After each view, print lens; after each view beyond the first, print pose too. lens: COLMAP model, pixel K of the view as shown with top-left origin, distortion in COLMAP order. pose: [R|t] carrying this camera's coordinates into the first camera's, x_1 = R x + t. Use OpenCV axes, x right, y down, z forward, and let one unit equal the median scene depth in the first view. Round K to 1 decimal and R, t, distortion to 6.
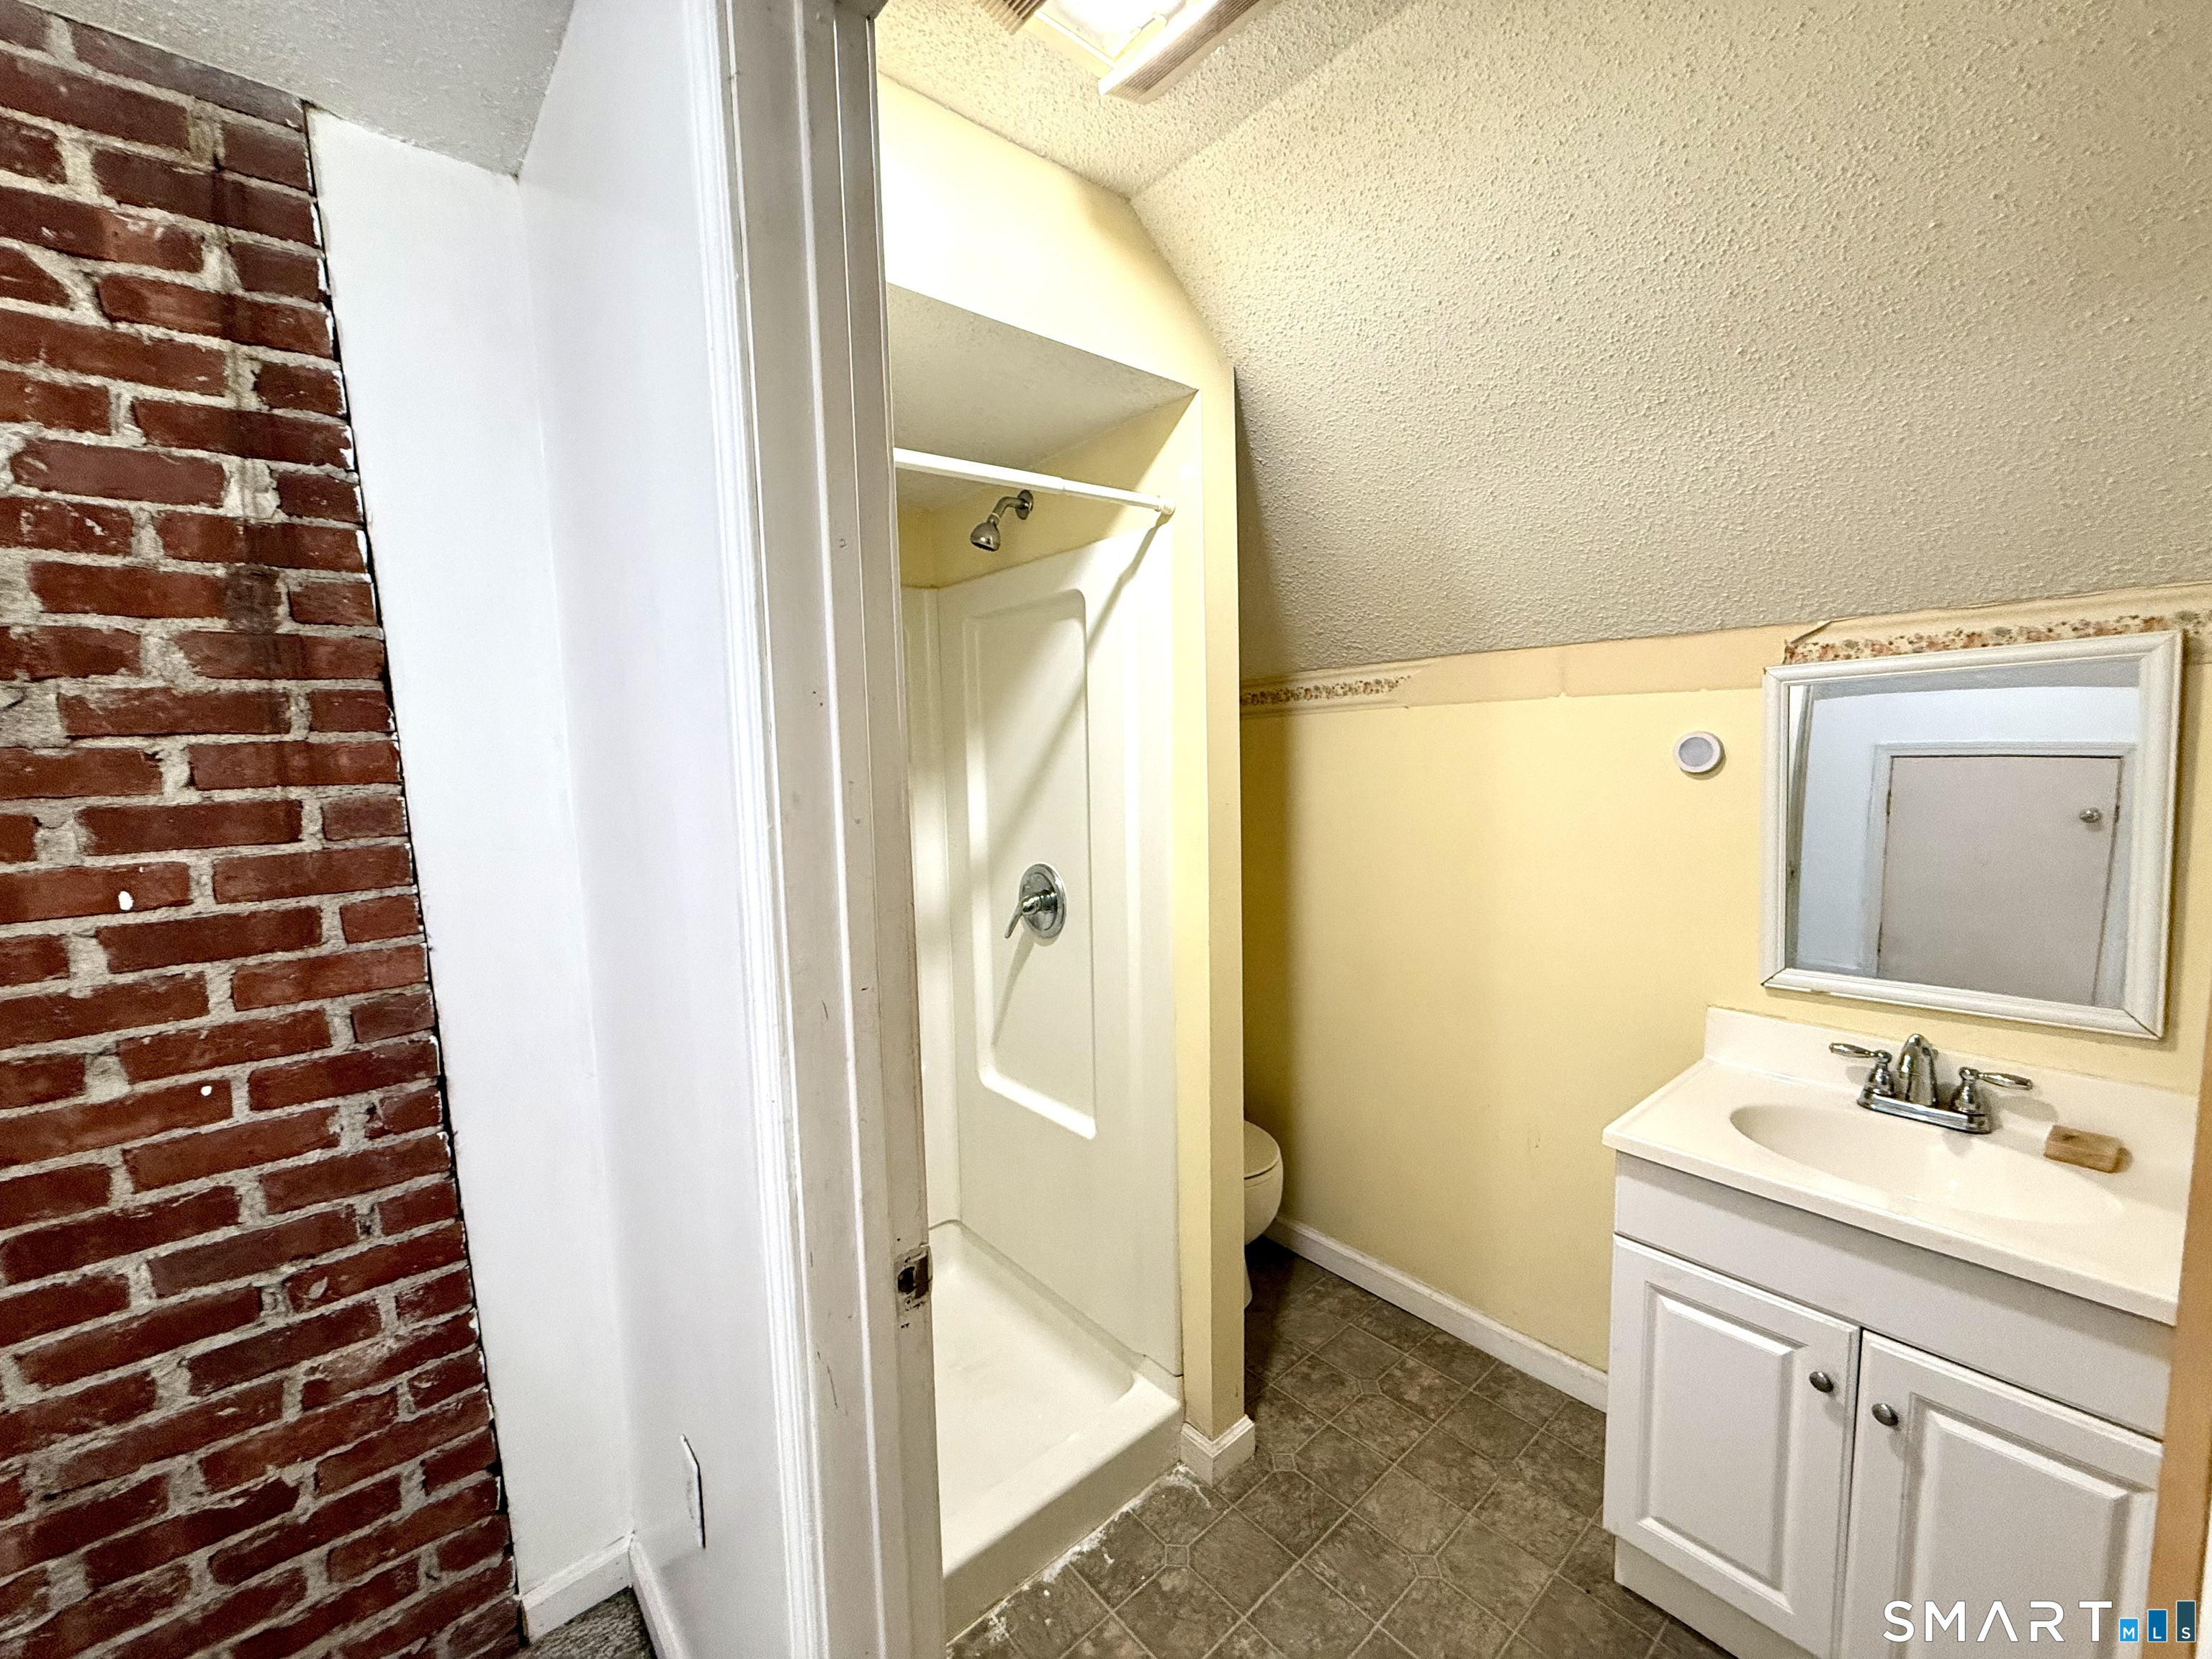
lens RADIAL K [[883.1, 0, 1109.1], [0, 883.1, 827.6], [0, 0, 1]] dist [0.001442, -0.000268]
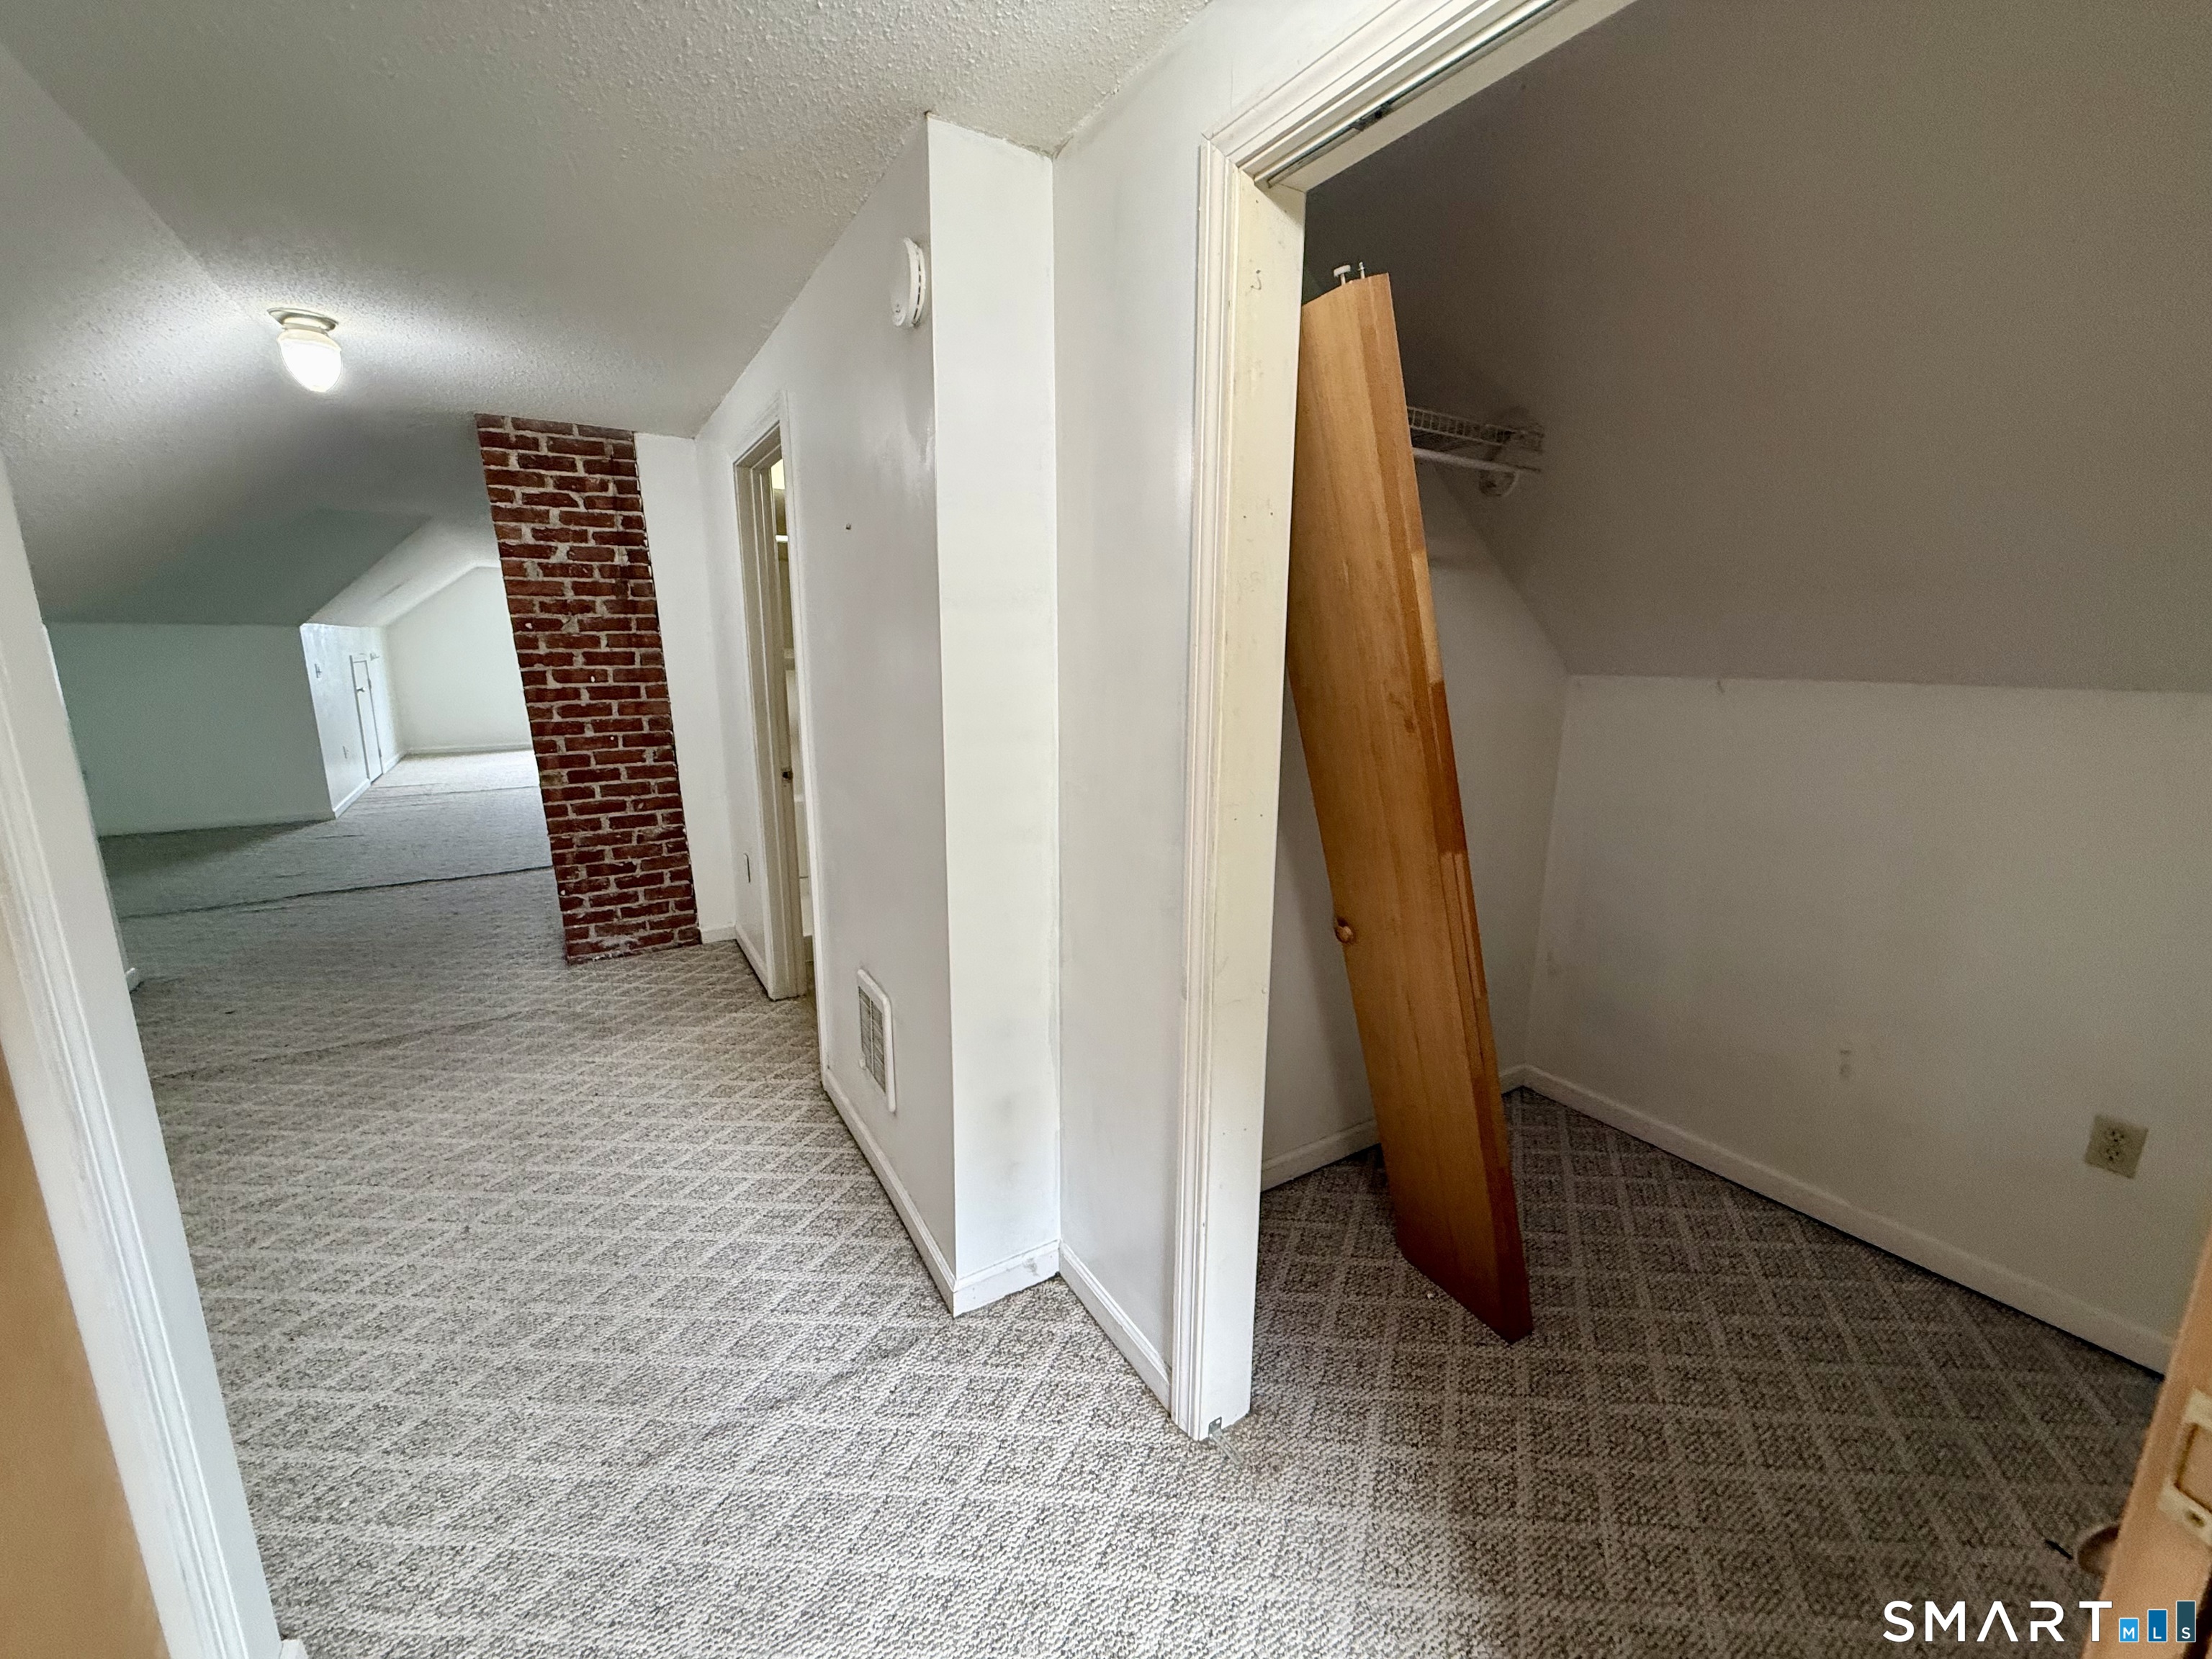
lens RADIAL K [[883.1, 0, 1102.6], [0, 883.1, 828.4], [0, 0, 1]] dist [0.001442, -0.000268]
pose [[0.986747, 0.063098, -0.149496, 1.328852], [-0.045235, 0.991741, 0.120014, 0.146870], [0.155834, -0.111661, 0.981452, -2.022364]]
